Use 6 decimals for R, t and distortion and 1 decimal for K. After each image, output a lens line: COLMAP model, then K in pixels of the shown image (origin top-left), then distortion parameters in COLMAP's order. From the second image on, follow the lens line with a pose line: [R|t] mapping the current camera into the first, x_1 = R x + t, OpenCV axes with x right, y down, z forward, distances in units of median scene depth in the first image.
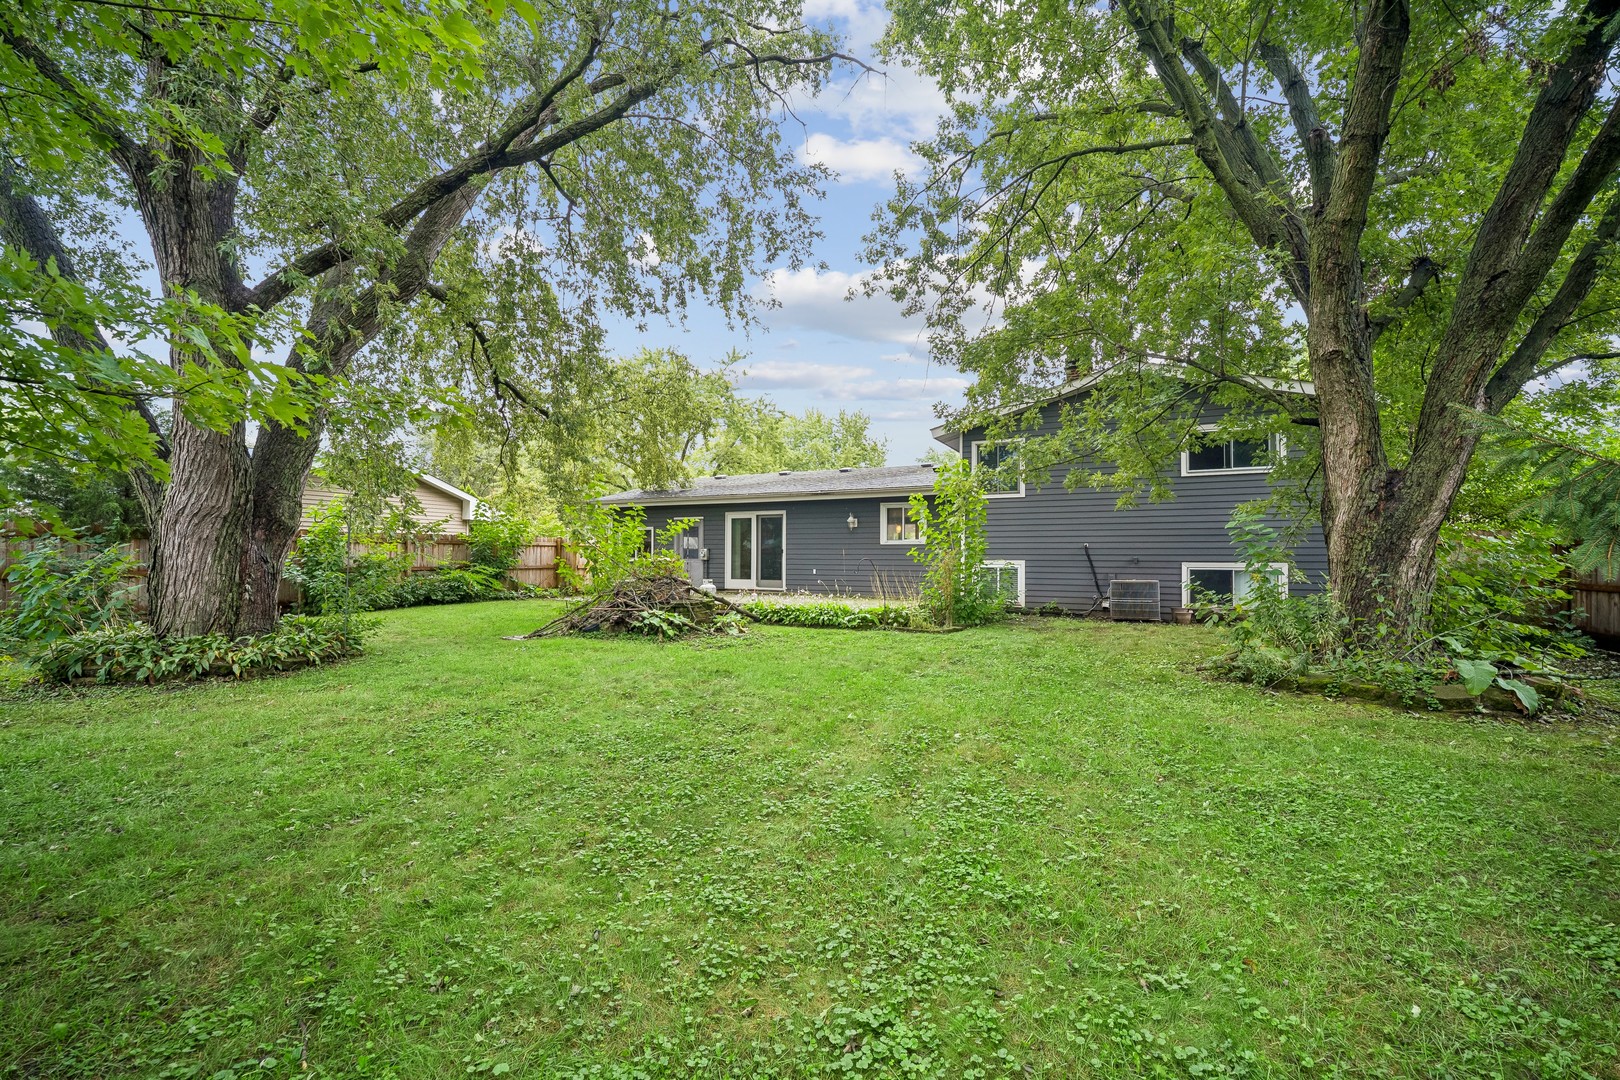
lens RADIAL K [[679.1, 0, 815.2], [0, 679.1, 542.8], [0, 0, 1]] dist [-0.002690, -0.000650]
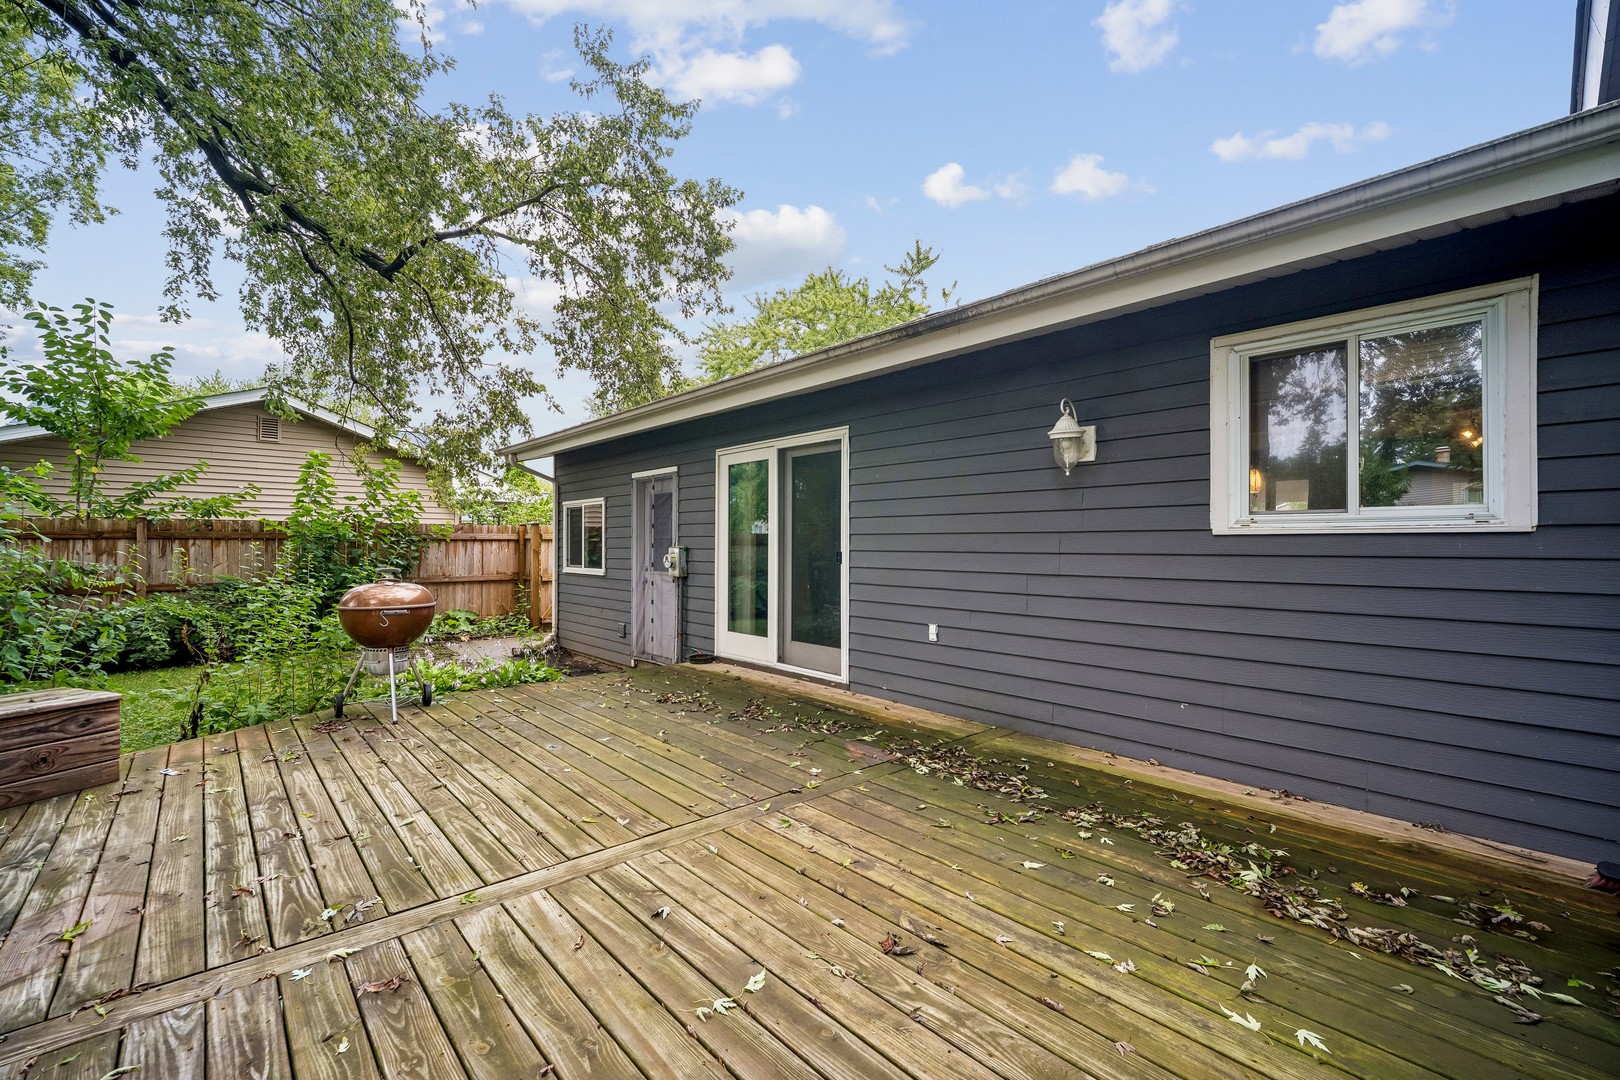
lens RADIAL K [[679.1, 0, 815.2], [0, 679.1, 542.8], [0, 0, 1]] dist [-0.002690, -0.000650]
pose [[0.934137, -0.001058, -0.356913, 0.051639], [0.005651, 0.999914, 0.011825, 0.001506], [0.356870, -0.013063, 0.934063, 0.674143]]
